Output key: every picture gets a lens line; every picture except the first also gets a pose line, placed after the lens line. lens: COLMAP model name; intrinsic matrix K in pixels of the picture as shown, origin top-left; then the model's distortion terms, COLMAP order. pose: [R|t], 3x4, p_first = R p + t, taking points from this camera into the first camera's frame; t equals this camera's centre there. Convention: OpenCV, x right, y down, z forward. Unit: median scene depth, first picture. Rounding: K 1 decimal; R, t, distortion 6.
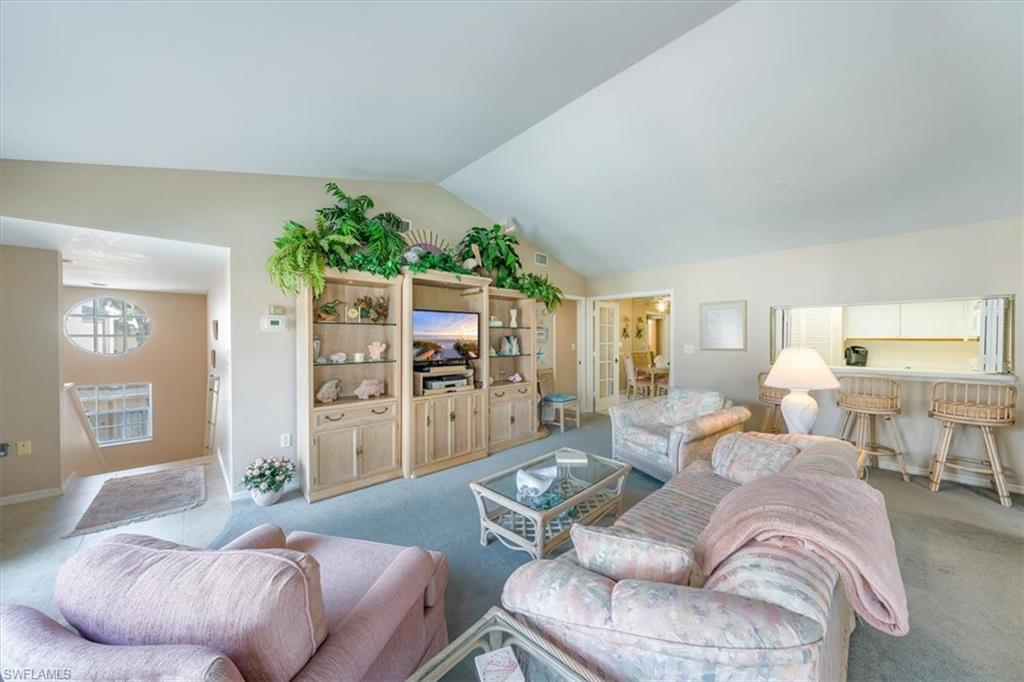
lens RADIAL K [[349.9, 0, 507.4], [0, 349.9, 339.6], [0, 0, 1]] dist [-0.002396, -0.000226]
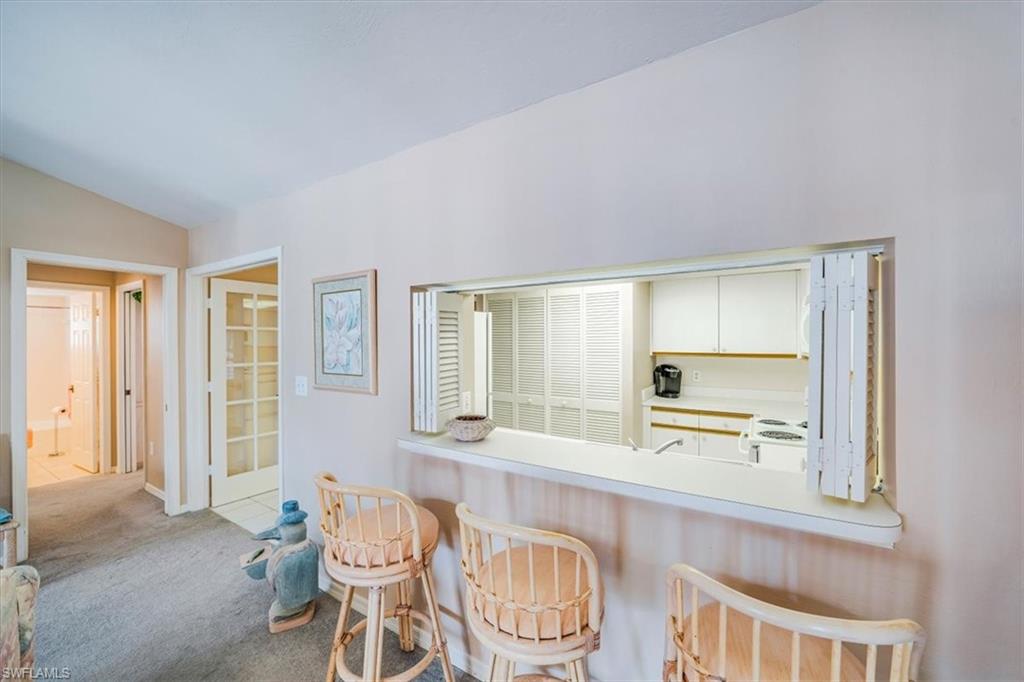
lens RADIAL K [[389.5, 0, 512.7], [0, 389.5, 345.1], [0, 0, 1]] dist [-0.001332, -0.000137]
pose [[0.965102, -0.003894, 0.261845, 0.850840], [0.003350, 0.999991, 0.002523, -0.029852], [-0.261853, -0.001557, 0.965107, 0.616570]]
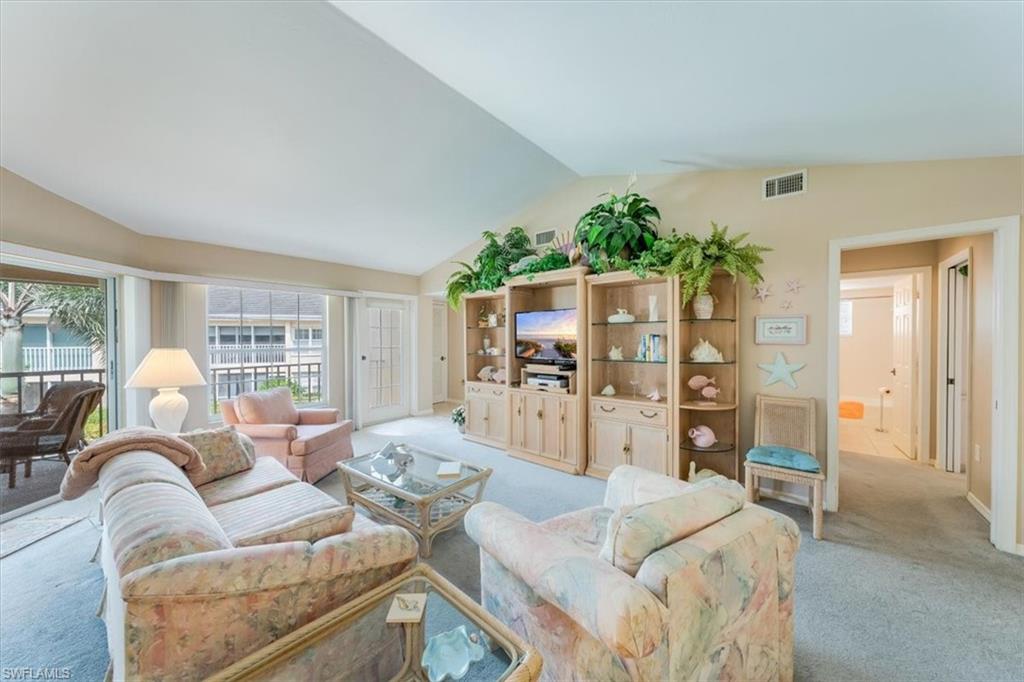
lens RADIAL K [[349.9, 0, 515.2], [0, 349.9, 341.9], [0, 0, 1]] dist [-0.002396, -0.000226]
pose [[0.129724, 0.010356, -0.991496, 0.810329], [-0.001734, 0.999946, 0.010218, -0.001849], [0.991549, 0.000394, 0.129735, 0.770421]]
